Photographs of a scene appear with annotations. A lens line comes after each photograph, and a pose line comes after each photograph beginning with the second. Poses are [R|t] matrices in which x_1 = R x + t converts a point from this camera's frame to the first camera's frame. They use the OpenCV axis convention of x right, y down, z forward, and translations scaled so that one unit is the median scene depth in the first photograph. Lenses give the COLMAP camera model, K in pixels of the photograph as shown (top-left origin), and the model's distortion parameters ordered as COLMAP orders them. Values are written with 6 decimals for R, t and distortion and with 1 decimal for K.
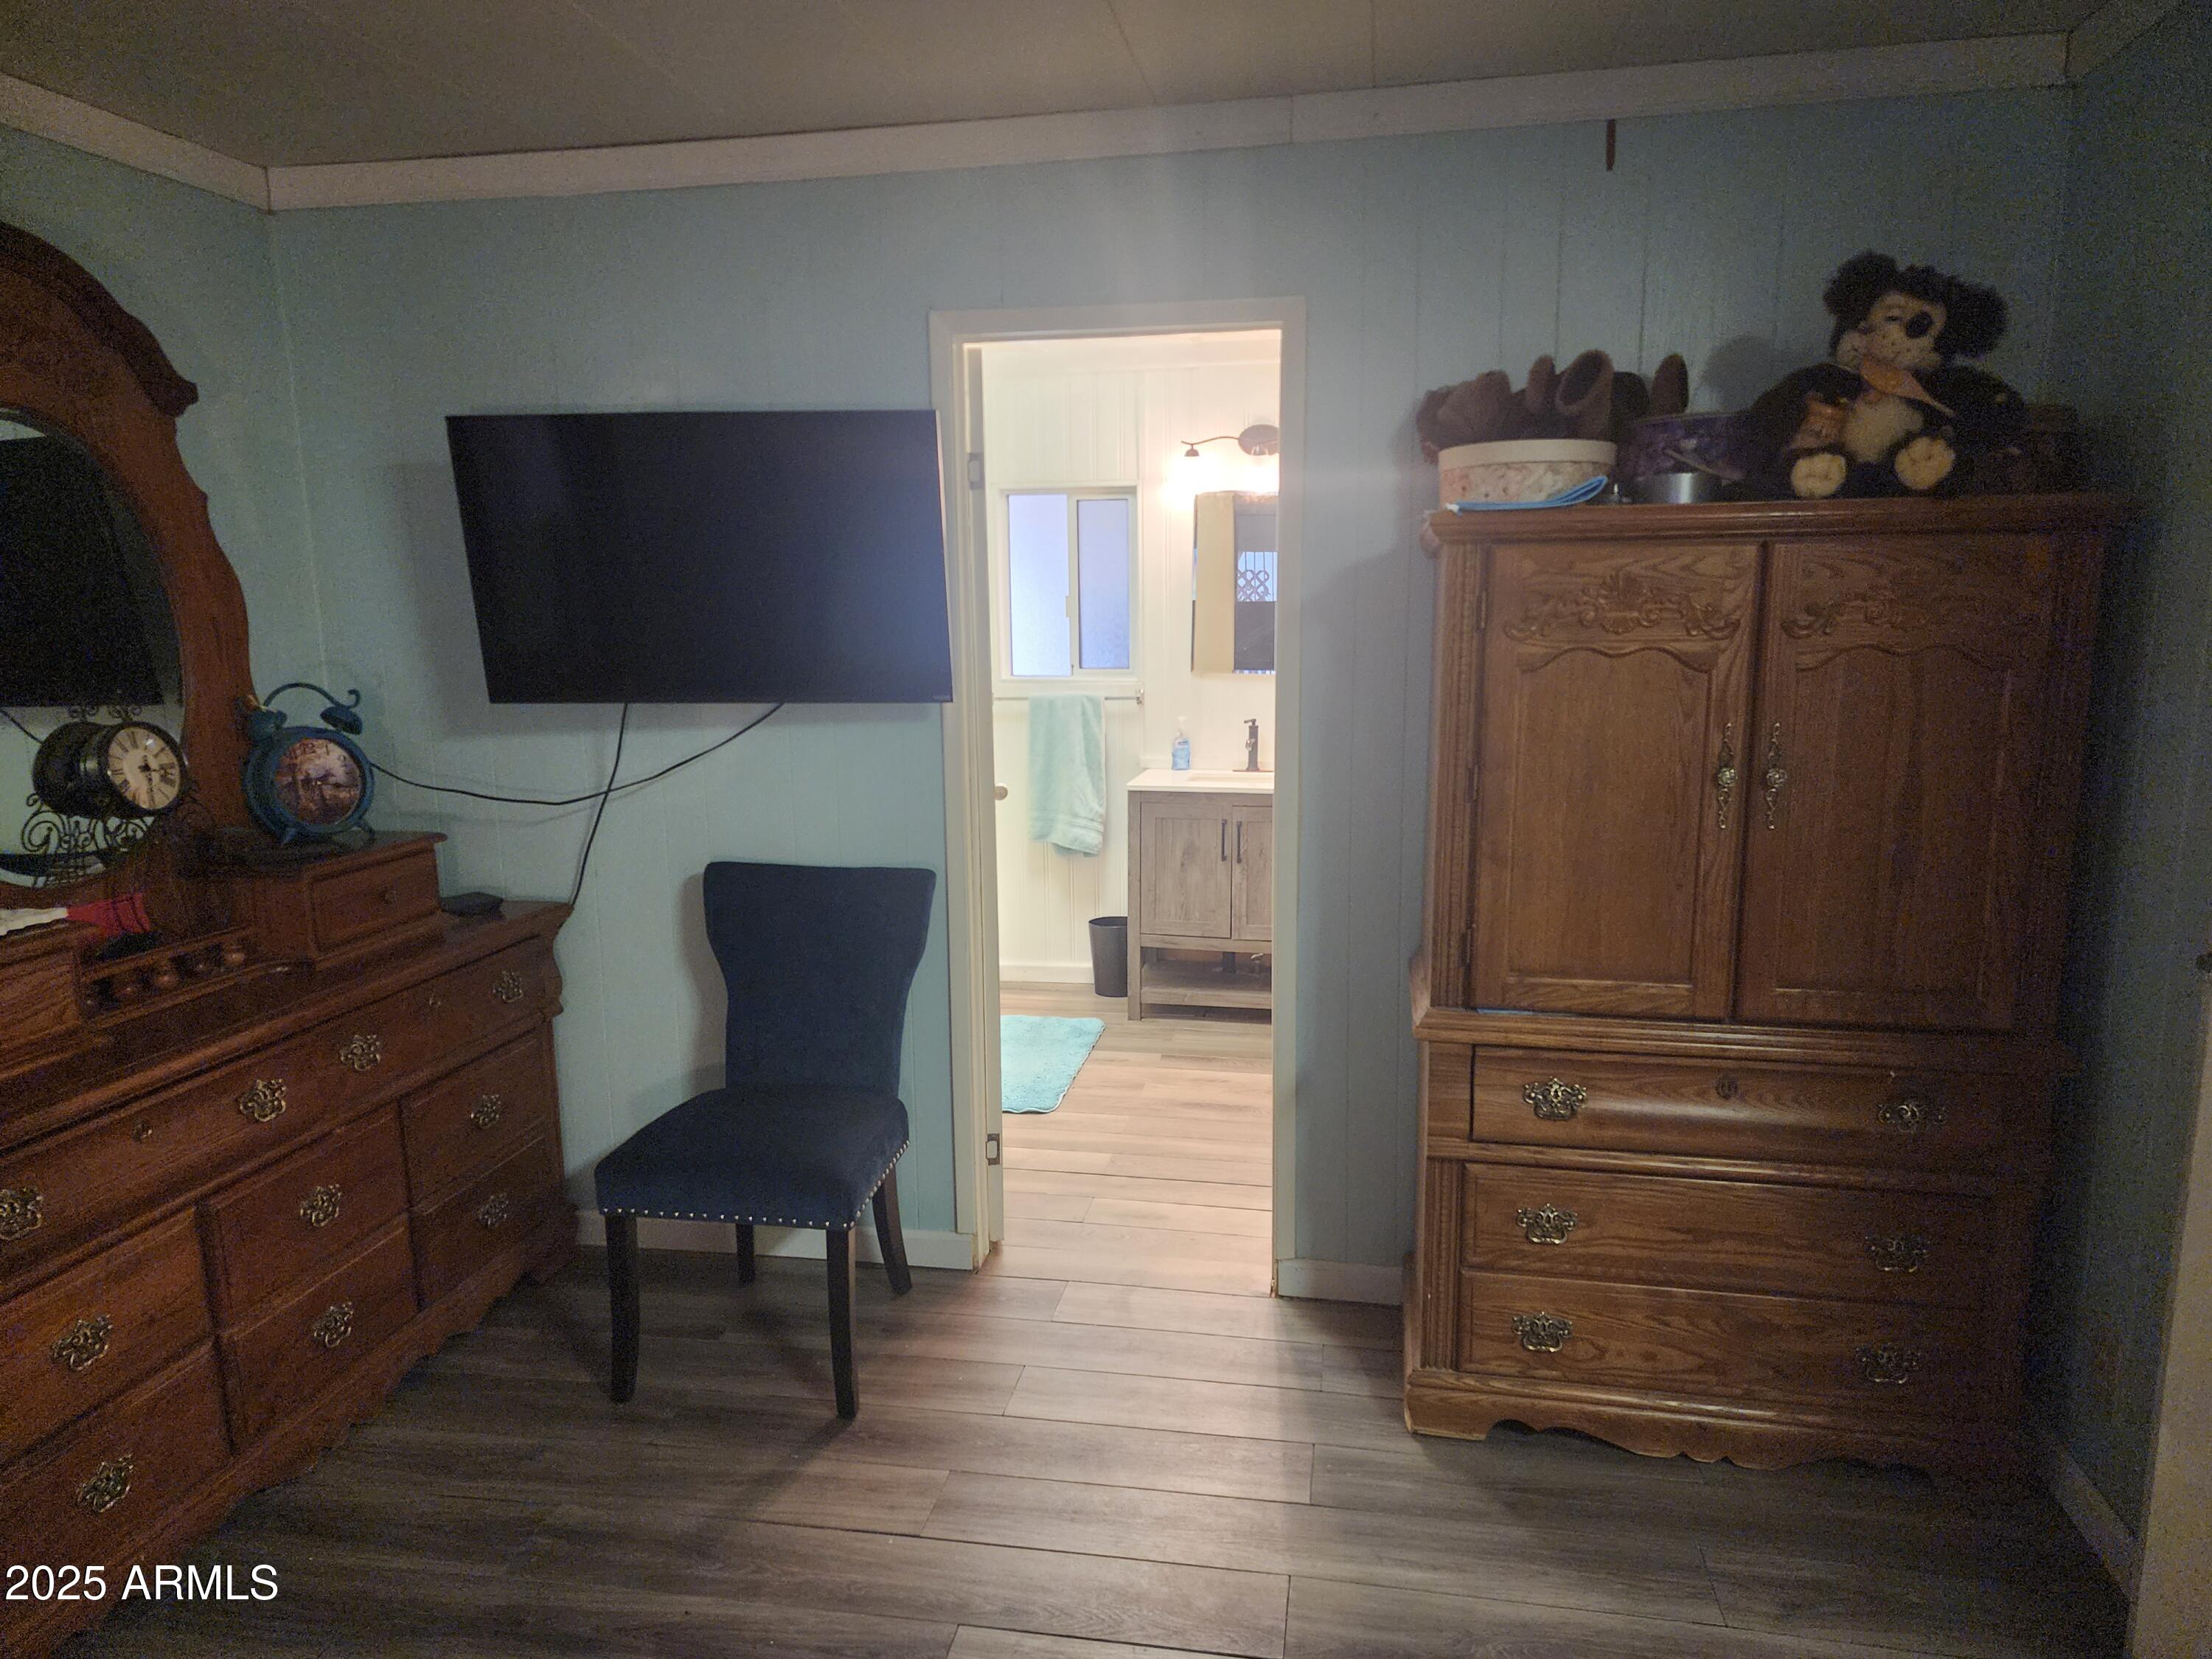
lens RADIAL K [[1473.8, 0, 1108.5], [0, 1473.8, 859.3], [0, 0, 1]] dist [0.083407, -0.065114]
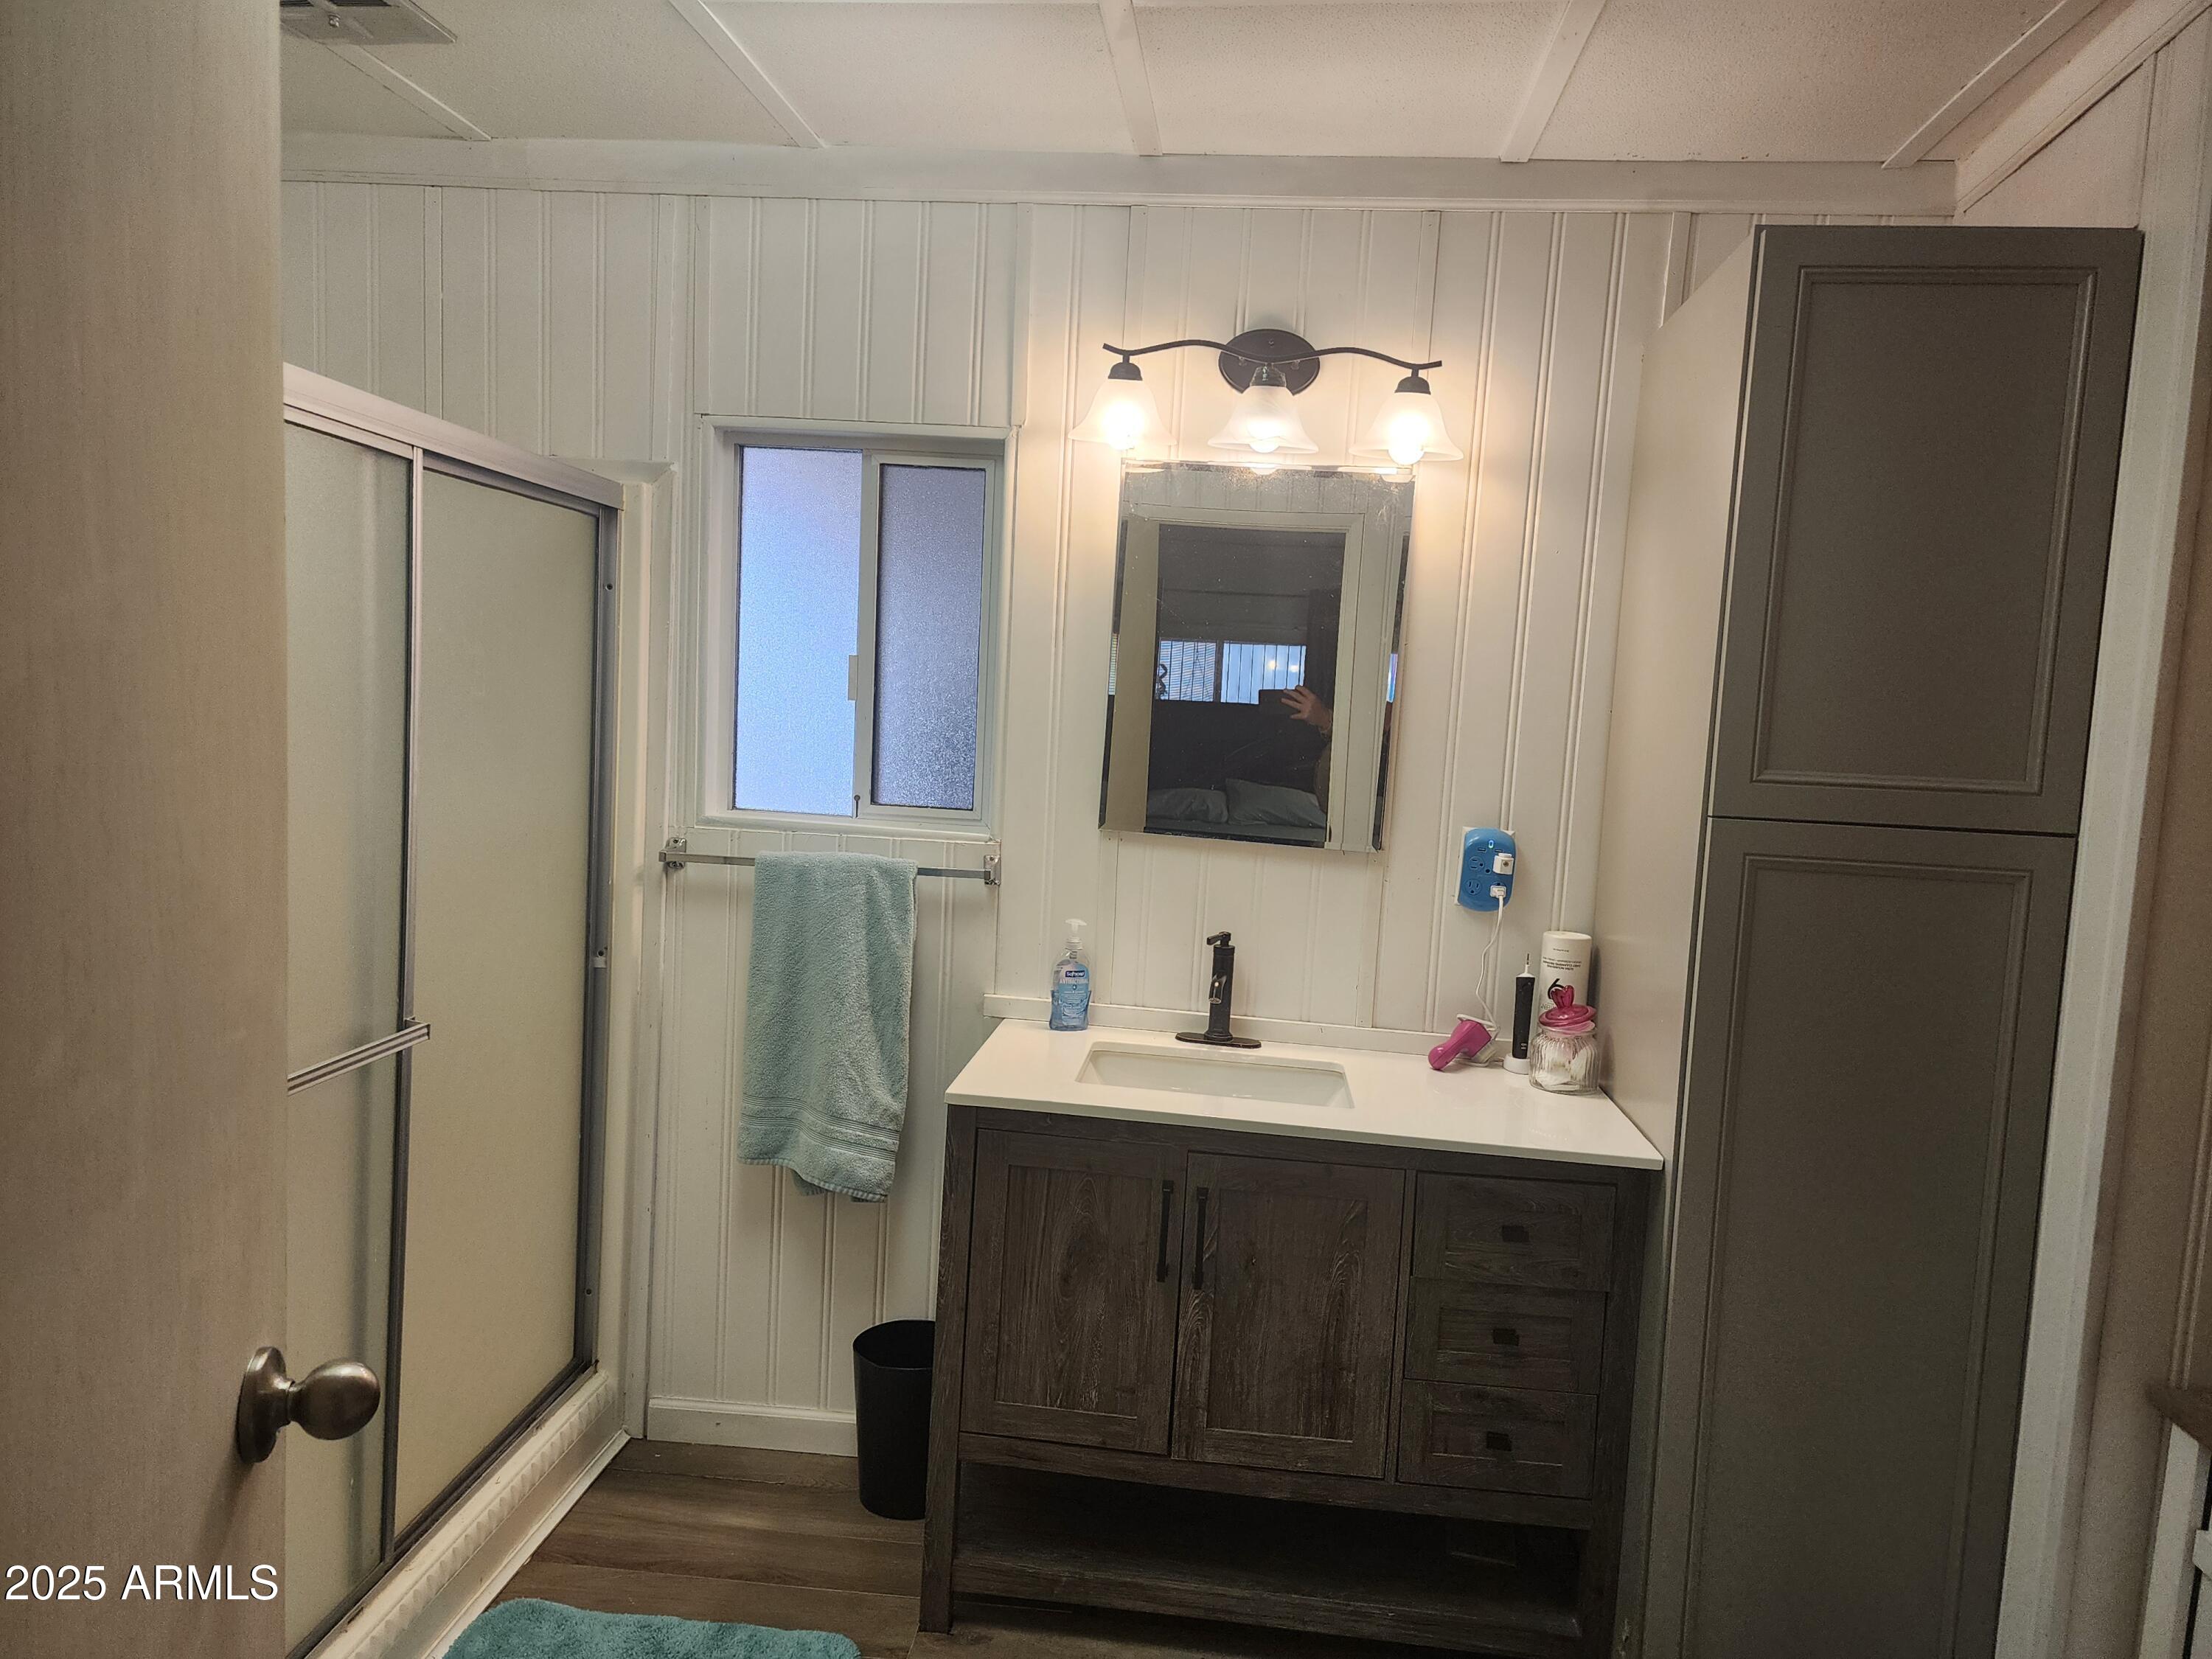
lens RADIAL K [[1474.9, 0, 1119.6], [0, 1474.9, 855.1], [0, 0, 1]] dist [0.069852, -0.063460]
pose [[0.993720, 0.054885, 0.097512, 0.015764], [-0.046576, 0.995246, -0.085538, -0.076203], [-0.101743, 0.080459, 0.991552, 0.517446]]
